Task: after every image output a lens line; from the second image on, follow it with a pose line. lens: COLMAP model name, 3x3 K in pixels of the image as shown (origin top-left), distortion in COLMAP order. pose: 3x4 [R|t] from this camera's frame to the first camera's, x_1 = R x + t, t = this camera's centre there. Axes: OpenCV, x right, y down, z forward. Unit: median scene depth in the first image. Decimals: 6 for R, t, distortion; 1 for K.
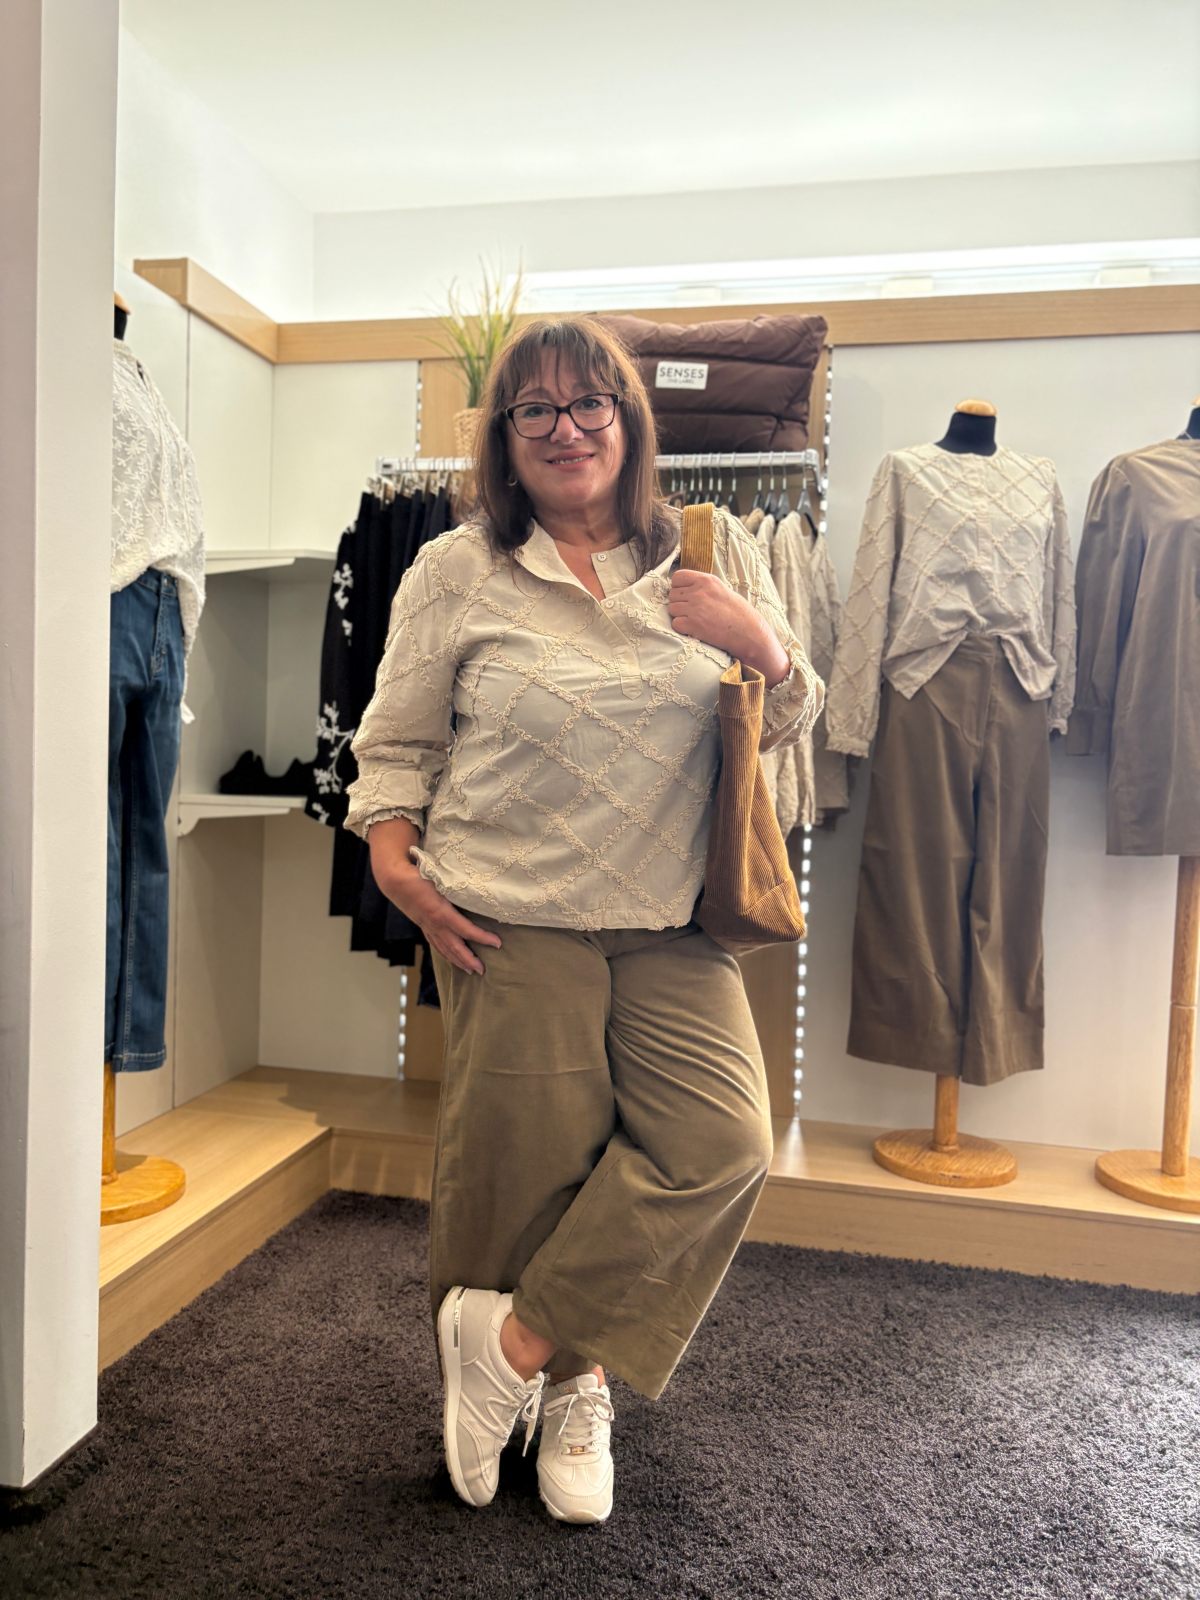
lens RADIAL K [[1212.5, 0, 600.0], [0, 1212.5, 800.0], [0, 0, 1]] dist [0.033008, -0.047555]
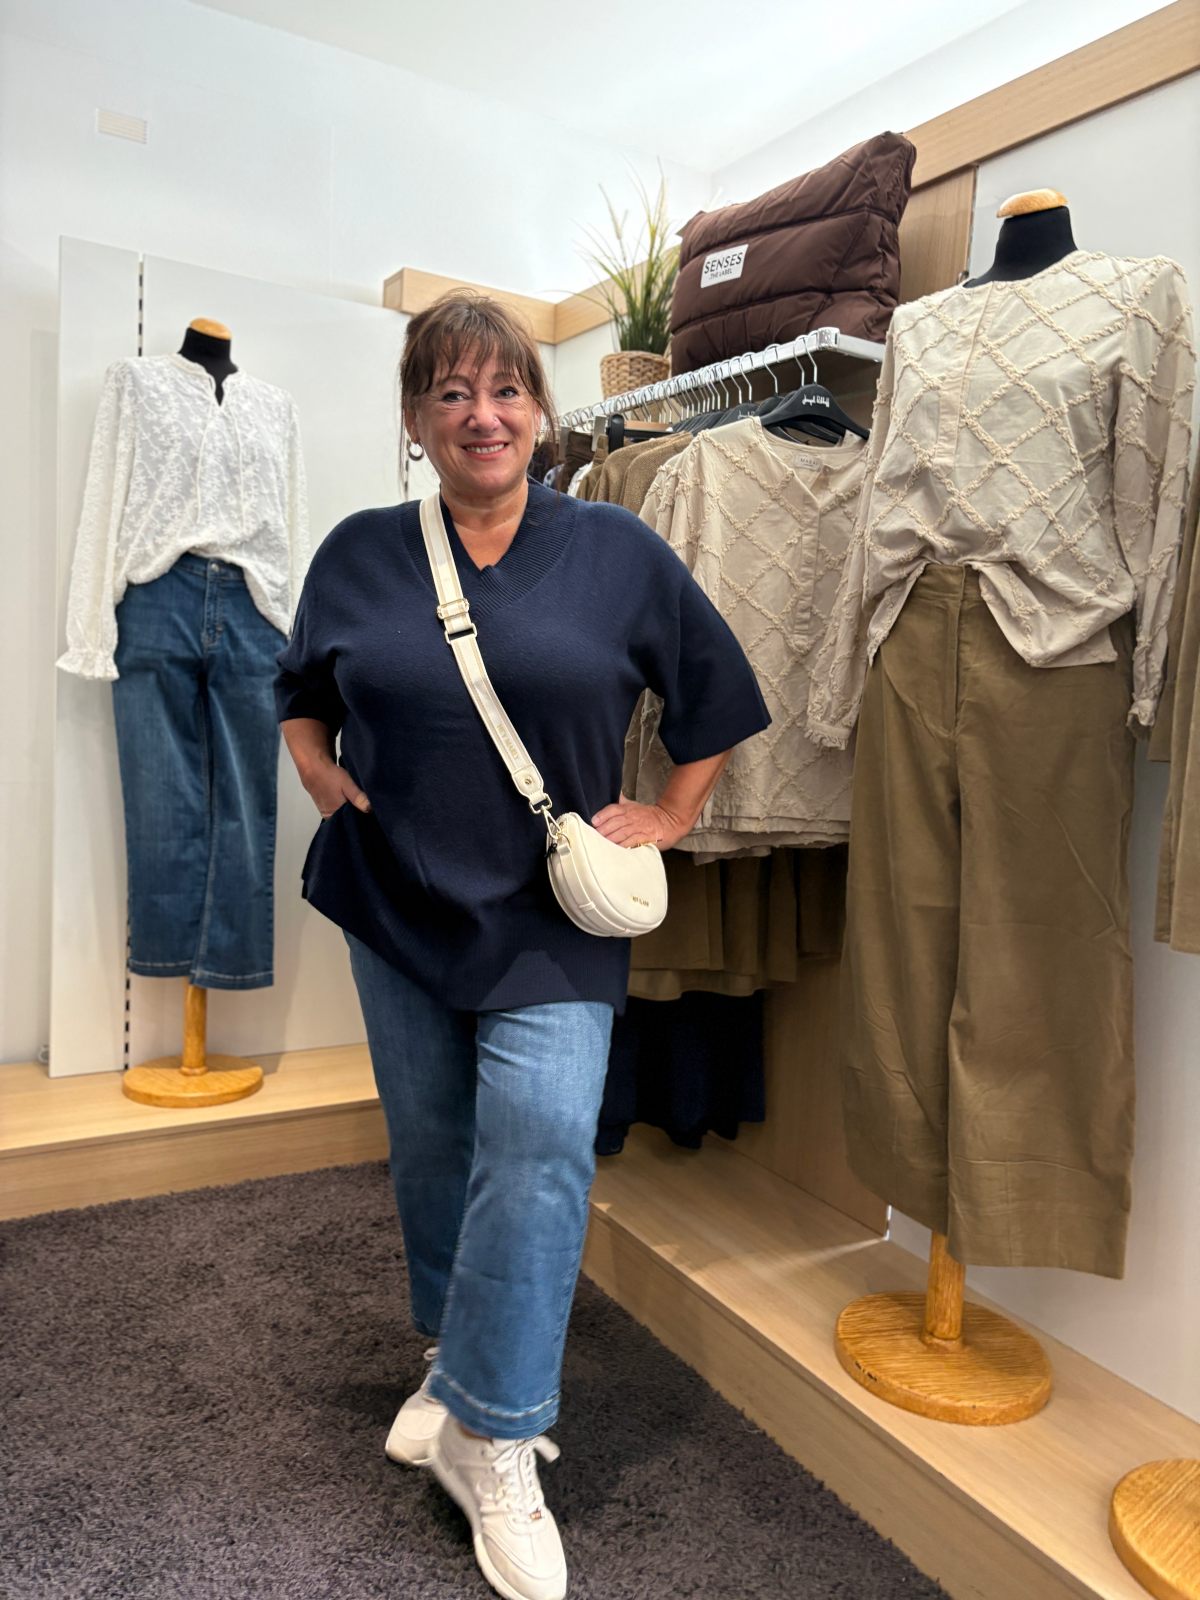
lens RADIAL K [[1212.5, 0, 600.0], [0, 1212.5, 800.0], [0, 0, 1]] dist [0.033008, -0.047555]
pose [[0.688503, 0.071384, -0.721711, 0.665462], [-0.066789, 0.997156, 0.034912, -0.022083], [0.722151, 0.024165, 0.691313, 0.426301]]
